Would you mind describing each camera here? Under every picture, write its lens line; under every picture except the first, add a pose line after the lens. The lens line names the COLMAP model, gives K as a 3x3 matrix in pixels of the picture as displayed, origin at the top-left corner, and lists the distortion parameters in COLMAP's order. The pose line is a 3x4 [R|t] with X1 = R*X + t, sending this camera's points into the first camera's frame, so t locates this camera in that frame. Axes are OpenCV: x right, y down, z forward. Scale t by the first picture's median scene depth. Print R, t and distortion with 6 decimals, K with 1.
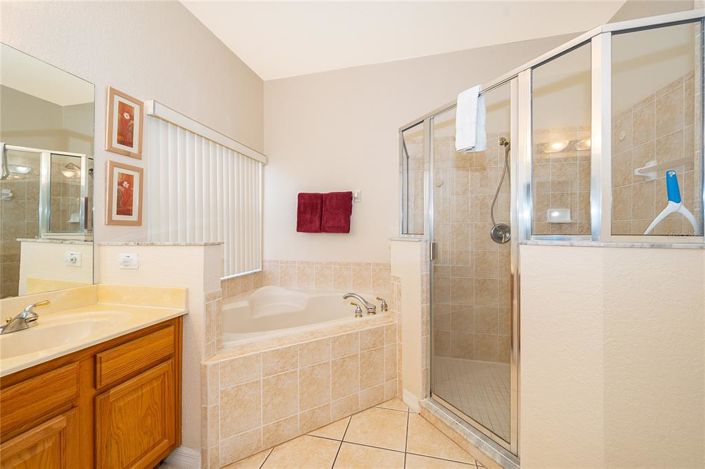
lens RADIAL K [[276.2, 0, 348.8], [0, 276.2, 232.7], [0, 0, 1]] dist [-0.003562, -0.000330]
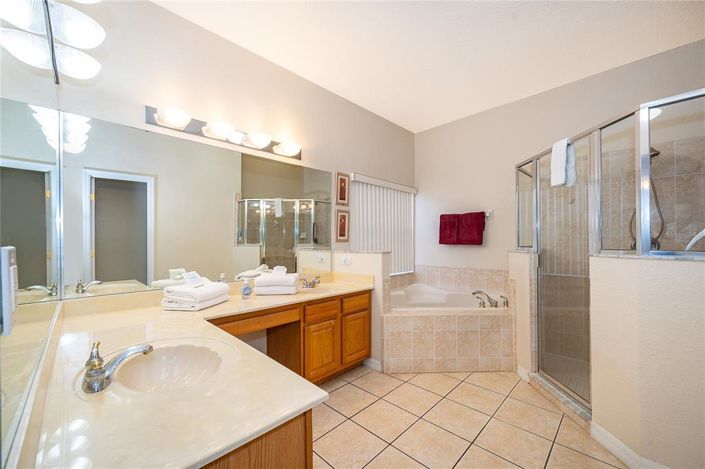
lens RADIAL K [[276.2, 0, 351.1], [0, 276.2, 240.4], [0, 0, 1]] dist [-0.003562, -0.000330]
pose [[0.858544, -0.006318, -0.512700, 0.217051], [0.004157, 0.999977, -0.005361, -0.025561], [0.512722, 0.002472, 0.858551, -0.603356]]
